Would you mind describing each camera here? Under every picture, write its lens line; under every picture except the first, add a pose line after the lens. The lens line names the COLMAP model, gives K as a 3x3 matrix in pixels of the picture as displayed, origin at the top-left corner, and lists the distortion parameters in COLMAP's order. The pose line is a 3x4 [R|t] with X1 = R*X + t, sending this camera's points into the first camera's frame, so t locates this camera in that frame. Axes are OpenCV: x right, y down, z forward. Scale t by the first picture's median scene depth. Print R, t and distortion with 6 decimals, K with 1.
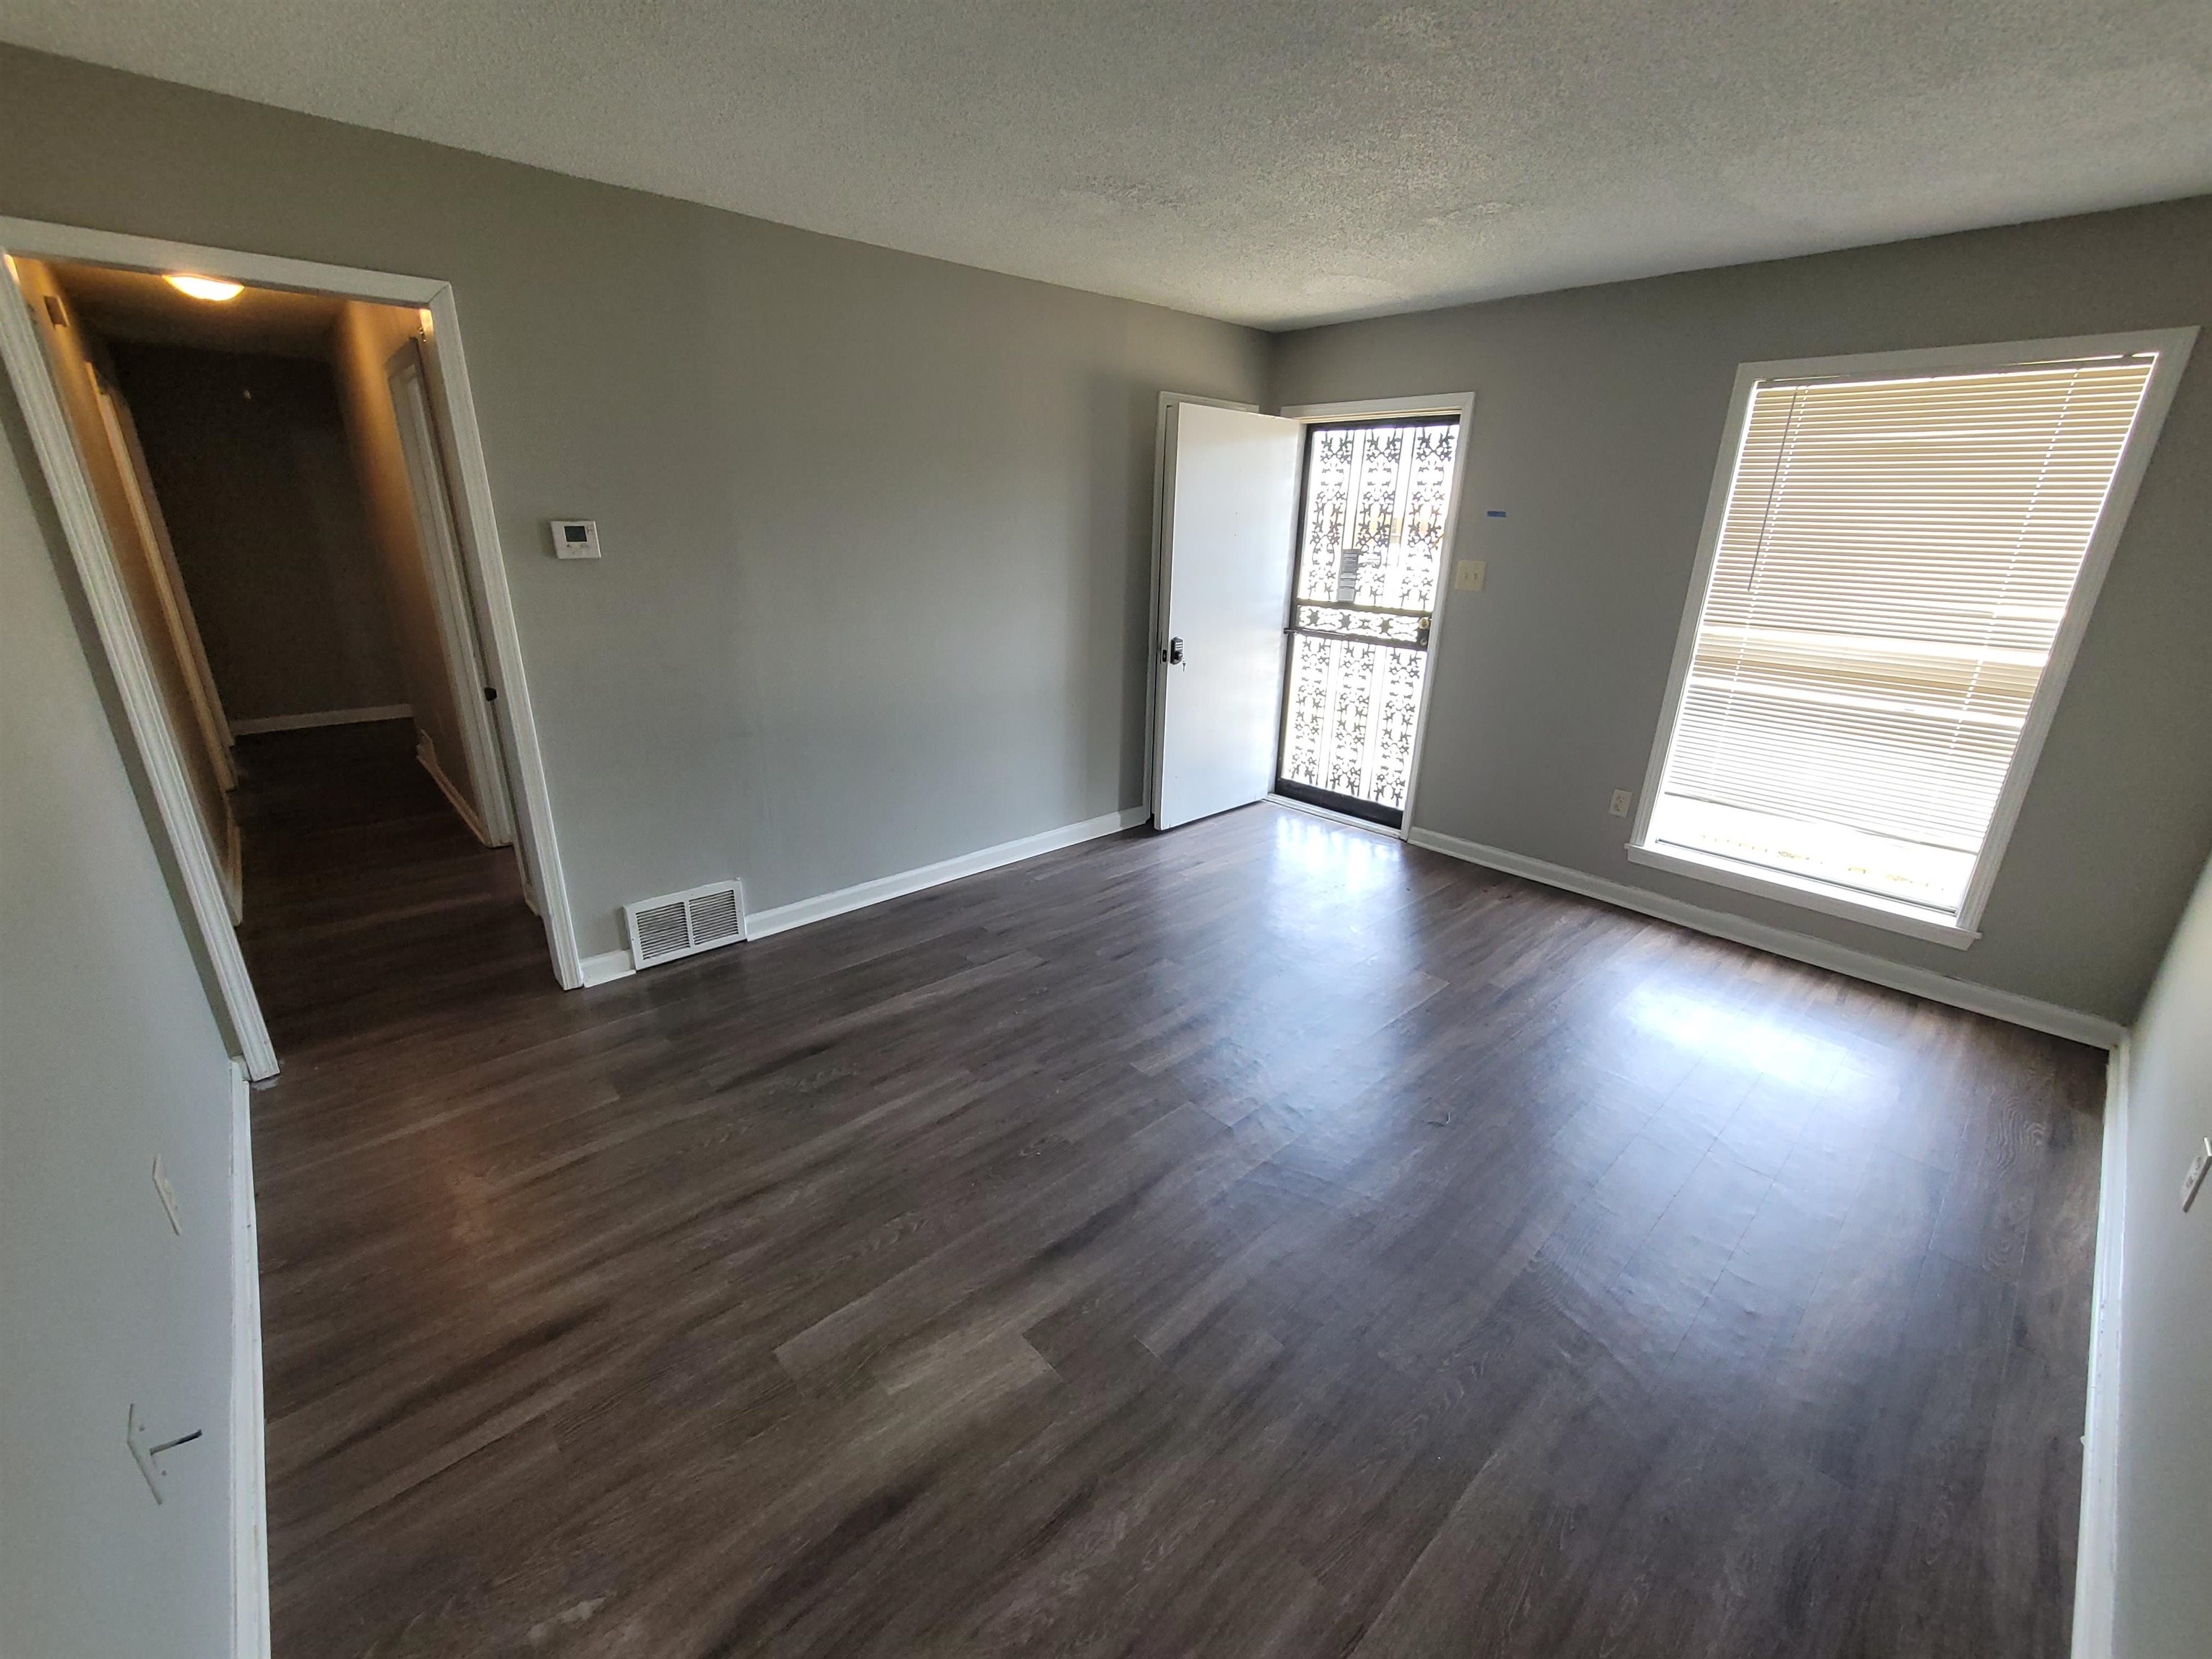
lens RADIAL K [[905.0, 0, 1108.6], [0, 905.0, 835.1], [0, 0, 1]] dist [-0.001623, -0.000825]
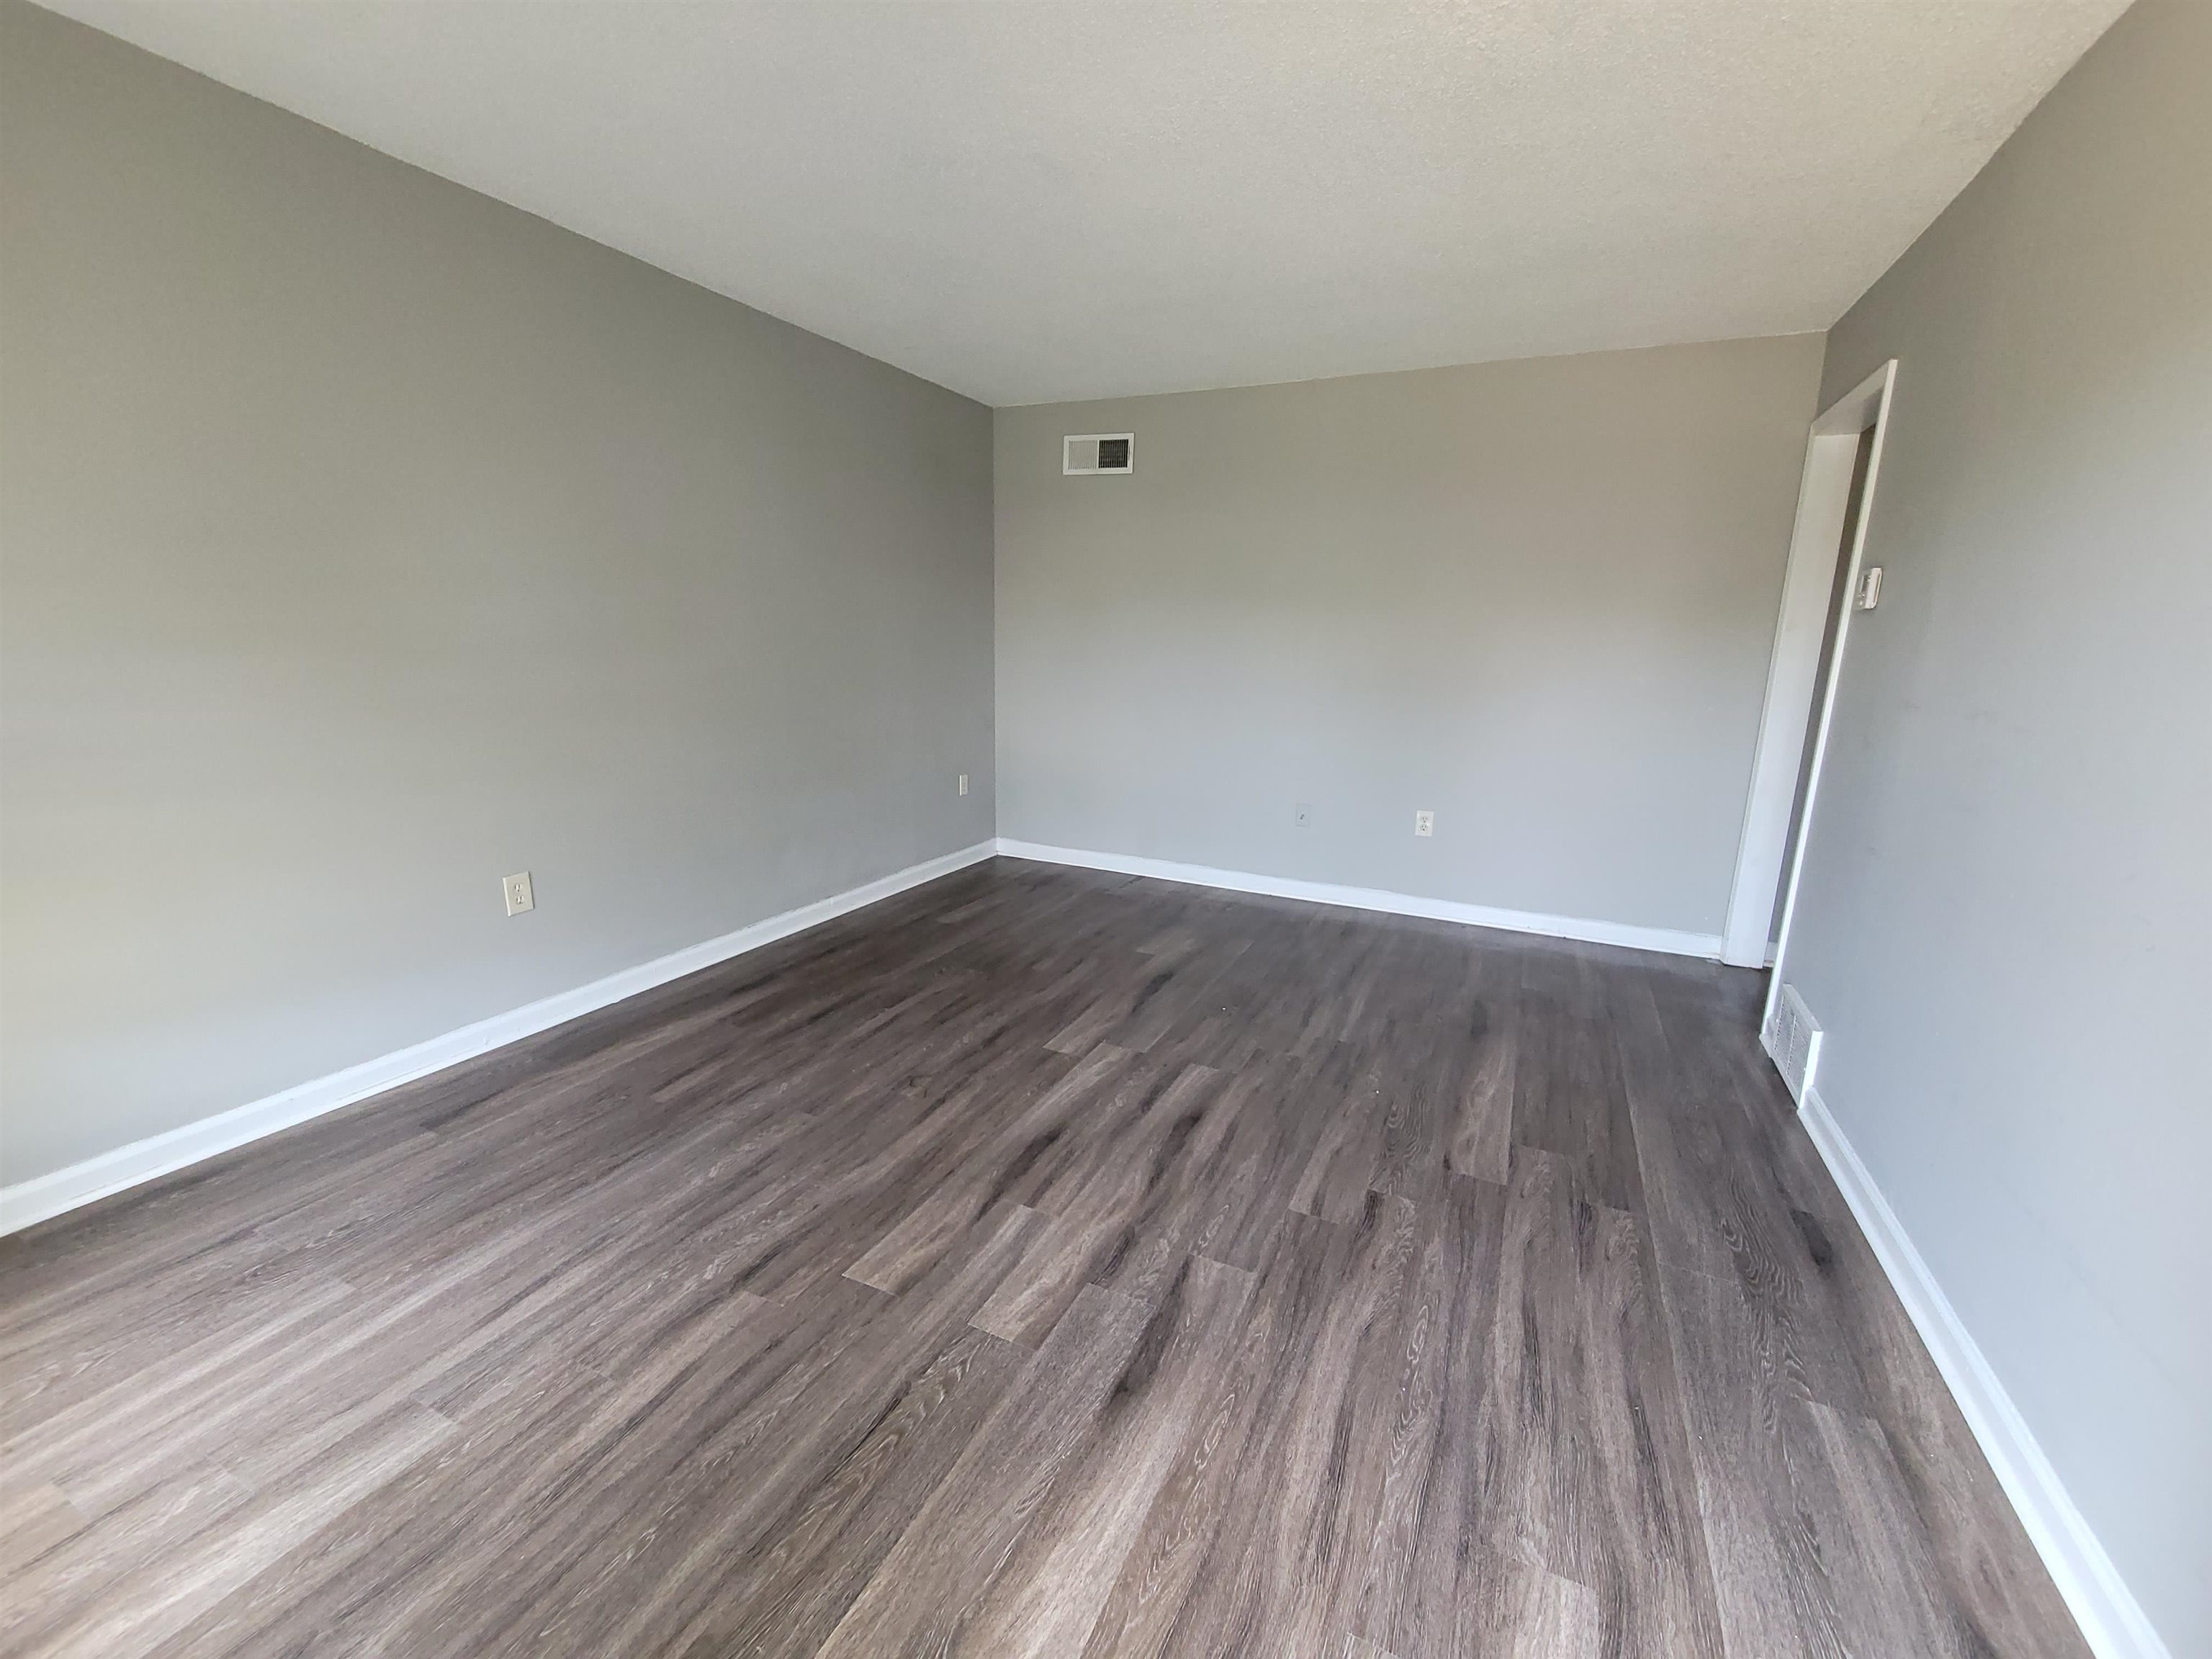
lens RADIAL K [[905.0, 0, 1106.6], [0, 905.0, 829.0], [0, 0, 1]] dist [-0.001623, -0.000825]
pose [[-0.925883, 0.038556, -0.375838, 0.396785], [-0.167314, 0.850070, 0.499387, -0.356988], [0.338743, 0.525257, -0.780614, 1.260037]]
